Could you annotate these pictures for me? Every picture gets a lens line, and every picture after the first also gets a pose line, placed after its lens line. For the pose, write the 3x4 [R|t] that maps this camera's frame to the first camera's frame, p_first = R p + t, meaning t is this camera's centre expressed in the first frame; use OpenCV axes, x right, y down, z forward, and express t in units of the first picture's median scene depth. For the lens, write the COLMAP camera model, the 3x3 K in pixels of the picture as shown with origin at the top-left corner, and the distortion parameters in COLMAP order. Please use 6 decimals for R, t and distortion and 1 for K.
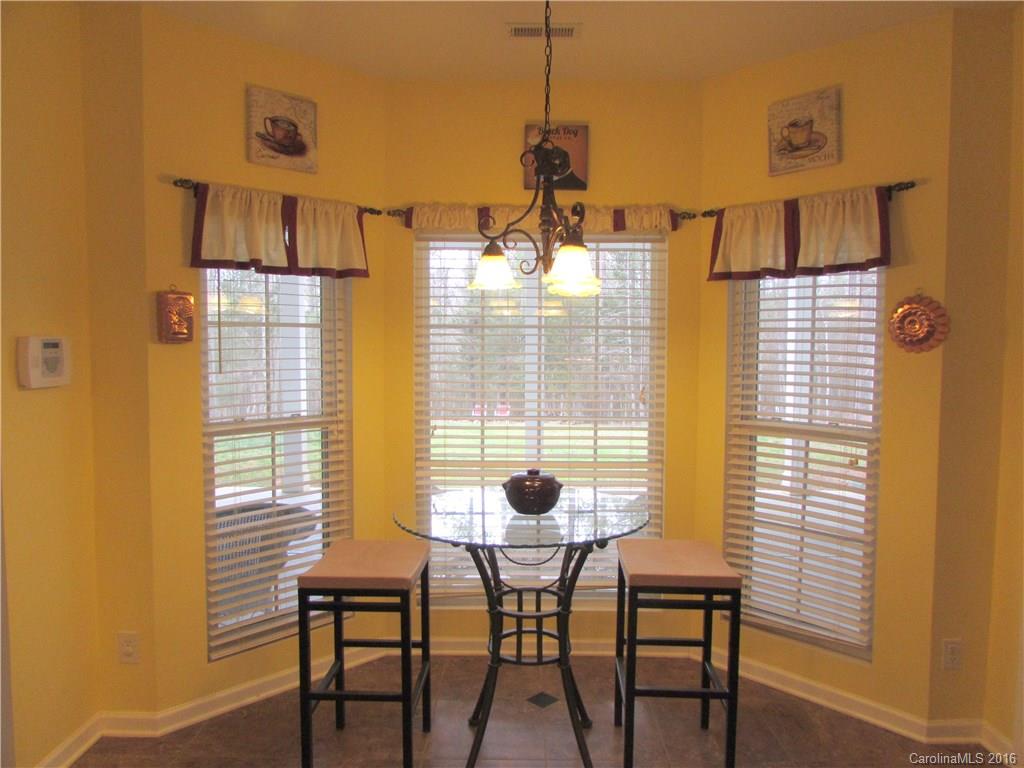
lens RADIAL K [[728.9, 0, 523.7], [0, 728.9, 380.1], [0, 0, 1]] dist [-0.033308, -0.000821]
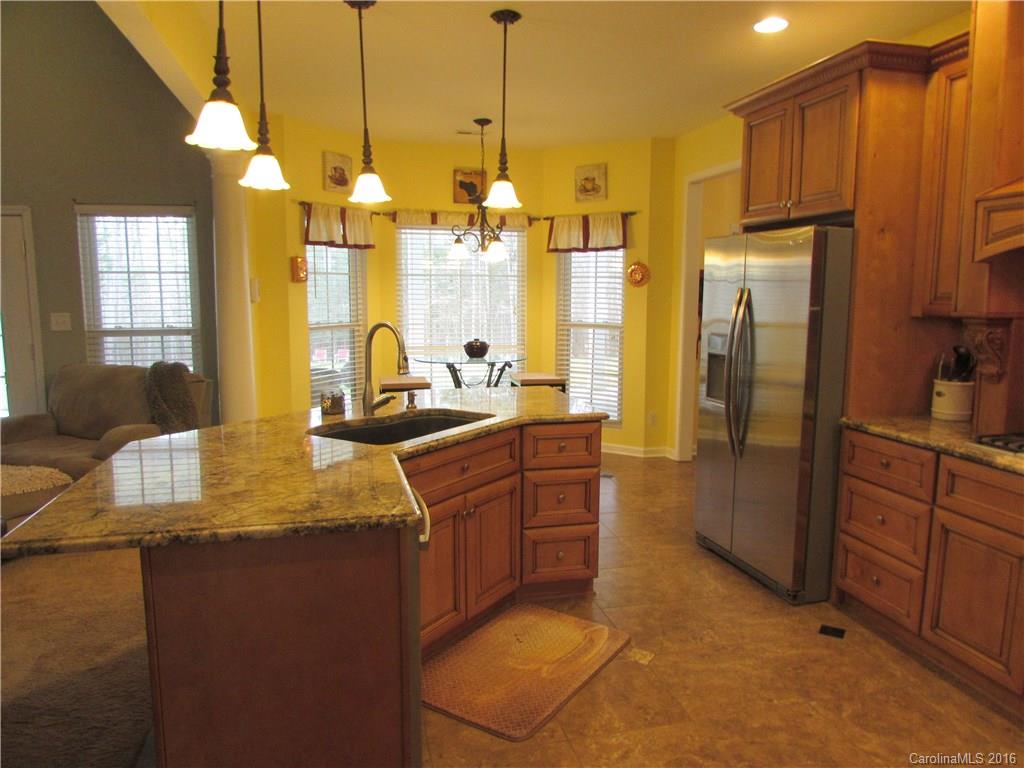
lens RADIAL K [[723.7, 0, 527.6], [0, 723.7, 386.4], [0, 0, 1]] dist [-0.007726, -0.001256]
pose [[0.968191, -0.033444, 0.247968, -0.337871], [0.014125, 0.996752, 0.079287, 0.080695], [-0.249814, -0.073262, 0.965518, -1.044265]]
